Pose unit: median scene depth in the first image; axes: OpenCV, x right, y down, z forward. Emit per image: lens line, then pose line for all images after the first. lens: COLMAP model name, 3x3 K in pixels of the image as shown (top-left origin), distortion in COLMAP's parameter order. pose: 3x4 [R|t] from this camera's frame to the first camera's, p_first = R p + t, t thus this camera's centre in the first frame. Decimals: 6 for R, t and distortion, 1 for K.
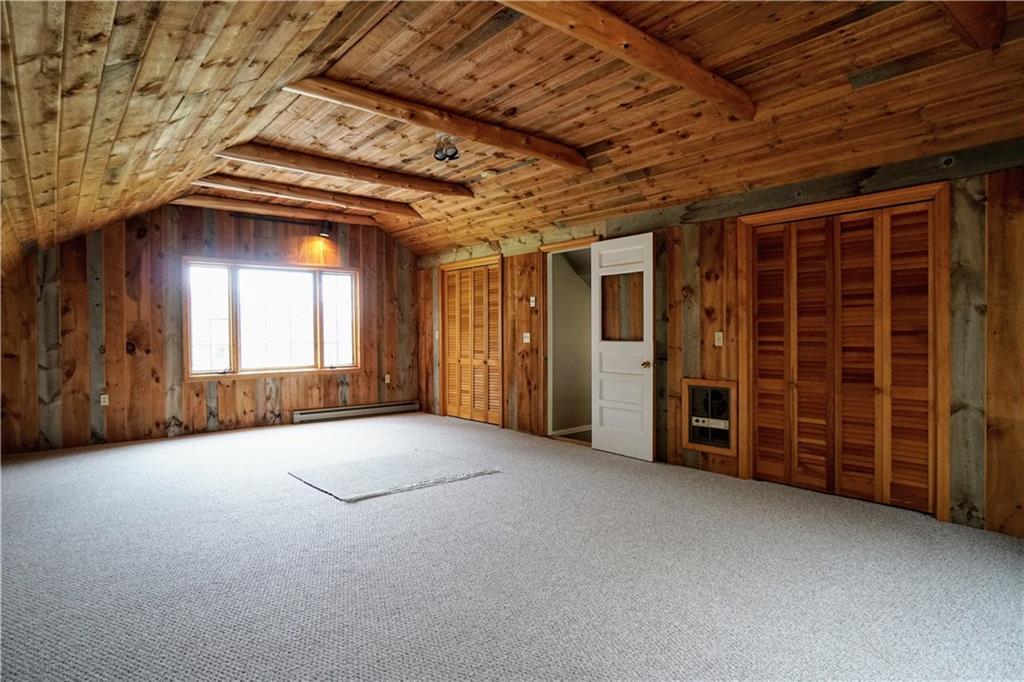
lens RADIAL K [[557.4, 0, 506.0], [0, 557.4, 338.0], [0, 0, 1]] dist [-0.016725, 0.000067]
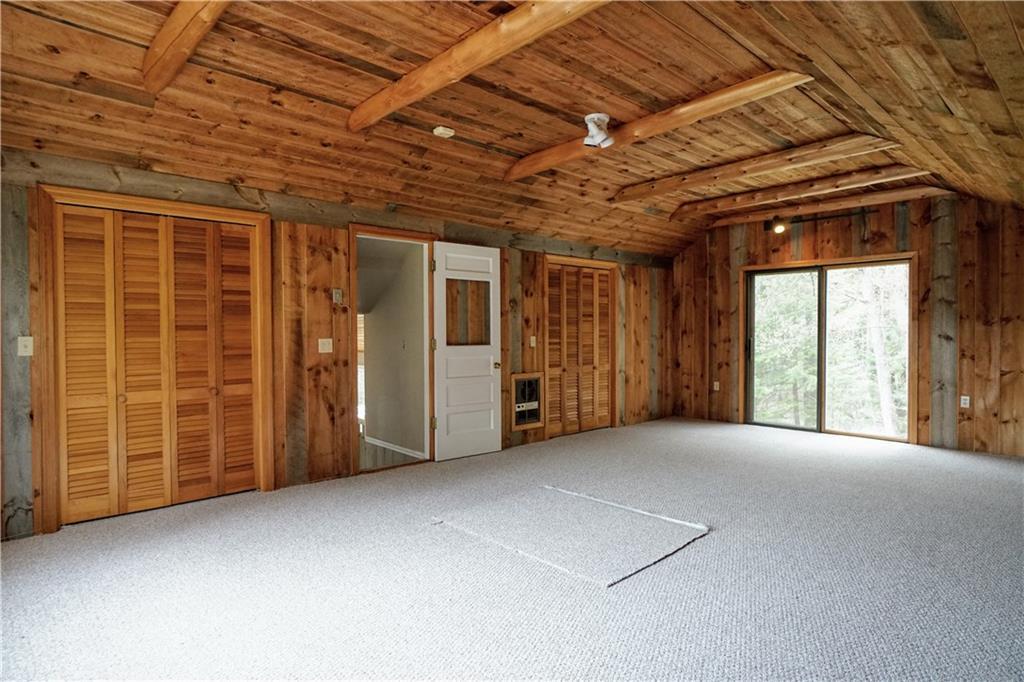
lens RADIAL K [[557.4, 0, 506.1], [0, 557.4, 339.6], [0, 0, 1]] dist [-0.016725, 0.000067]
pose [[-0.032973, -0.005135, 0.999443, -0.932406], [0.016654, 0.999845, 0.005687, -0.011029], [-0.999317, 0.016833, -0.032882, 1.090184]]
